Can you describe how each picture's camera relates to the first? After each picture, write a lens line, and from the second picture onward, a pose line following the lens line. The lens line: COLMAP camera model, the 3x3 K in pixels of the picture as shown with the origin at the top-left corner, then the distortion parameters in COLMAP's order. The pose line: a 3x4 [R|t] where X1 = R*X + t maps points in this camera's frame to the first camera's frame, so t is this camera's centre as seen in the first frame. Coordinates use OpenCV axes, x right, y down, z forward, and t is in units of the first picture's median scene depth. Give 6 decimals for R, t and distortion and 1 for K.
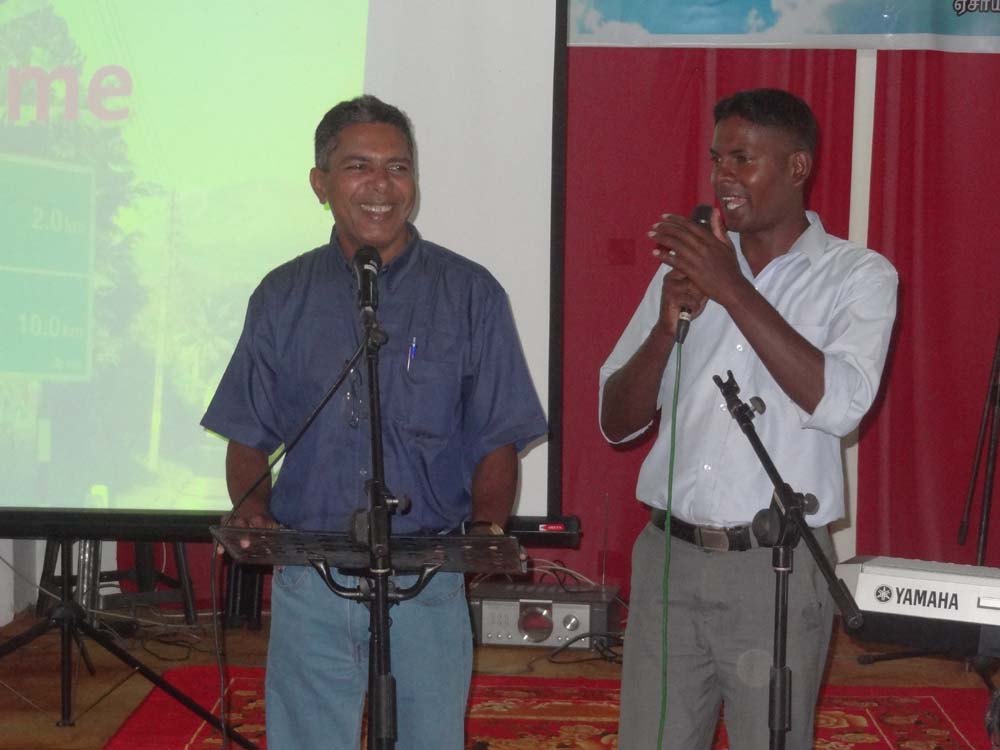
lens RADIAL K [[2072.0, 0, 500.0], [0, 2072.0, 375.0], [0, 0, 1]] dist [0.008559, 0.002037]
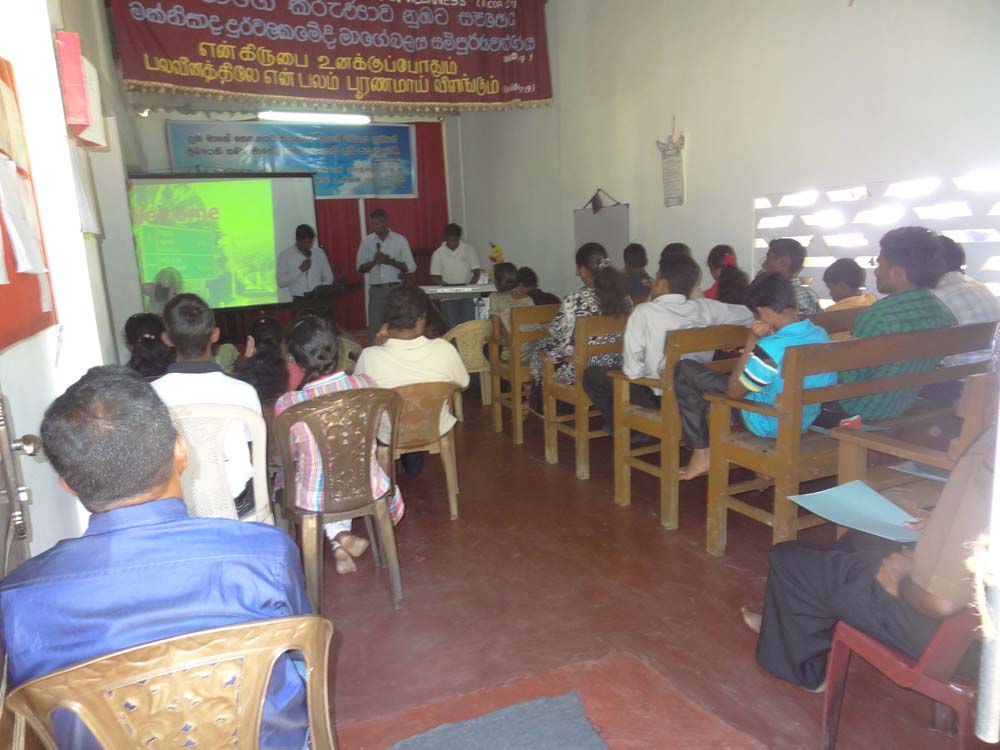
lens RADIAL K [[692.2, 0, 500.0], [0, 692.2, 375.0], [0, 0, 1]] dist [-0.014546, 0.007711]
pose [[0.883393, -0.137851, 0.447900, -0.355946], [0.090562, 0.987958, 0.125450, 0.076575], [-0.459799, -0.070259, 0.885239, -0.625011]]
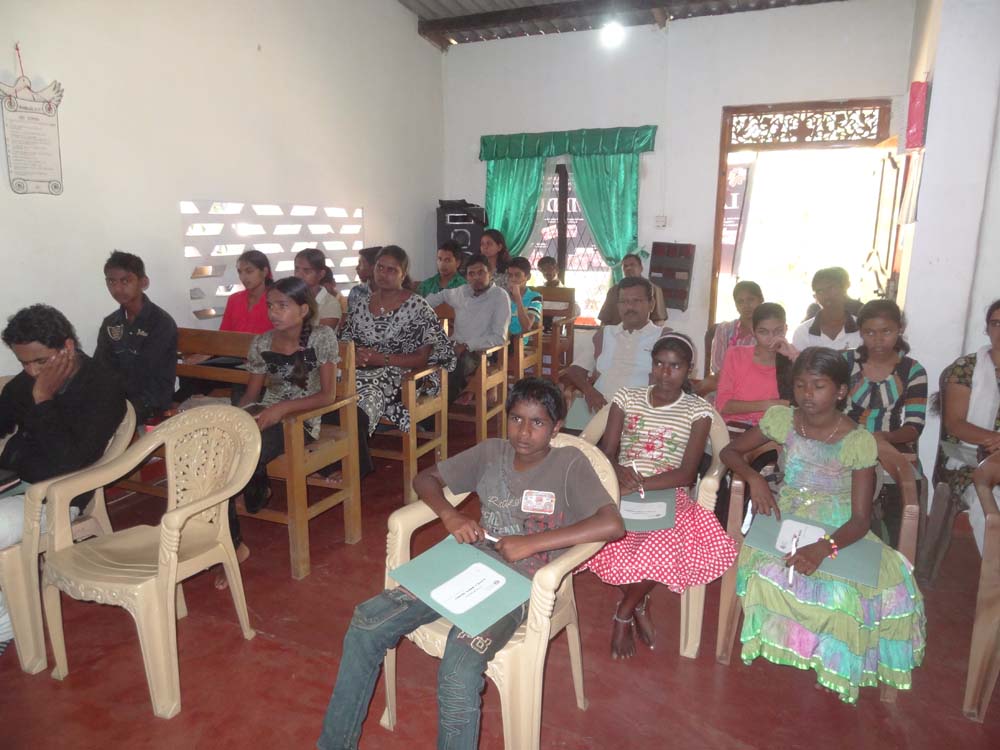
lens RADIAL K [[705.2, 0, 500.0], [0, 705.2, 375.0], [0, 0, 1]] dist [-0.000116, 0.000091]
pose [[-0.937891, -0.089430, 0.335204, -0.252236], [0.009744, 0.959033, 0.283127, -0.042582], [-0.346792, 0.268808, -0.898597, 0.694009]]
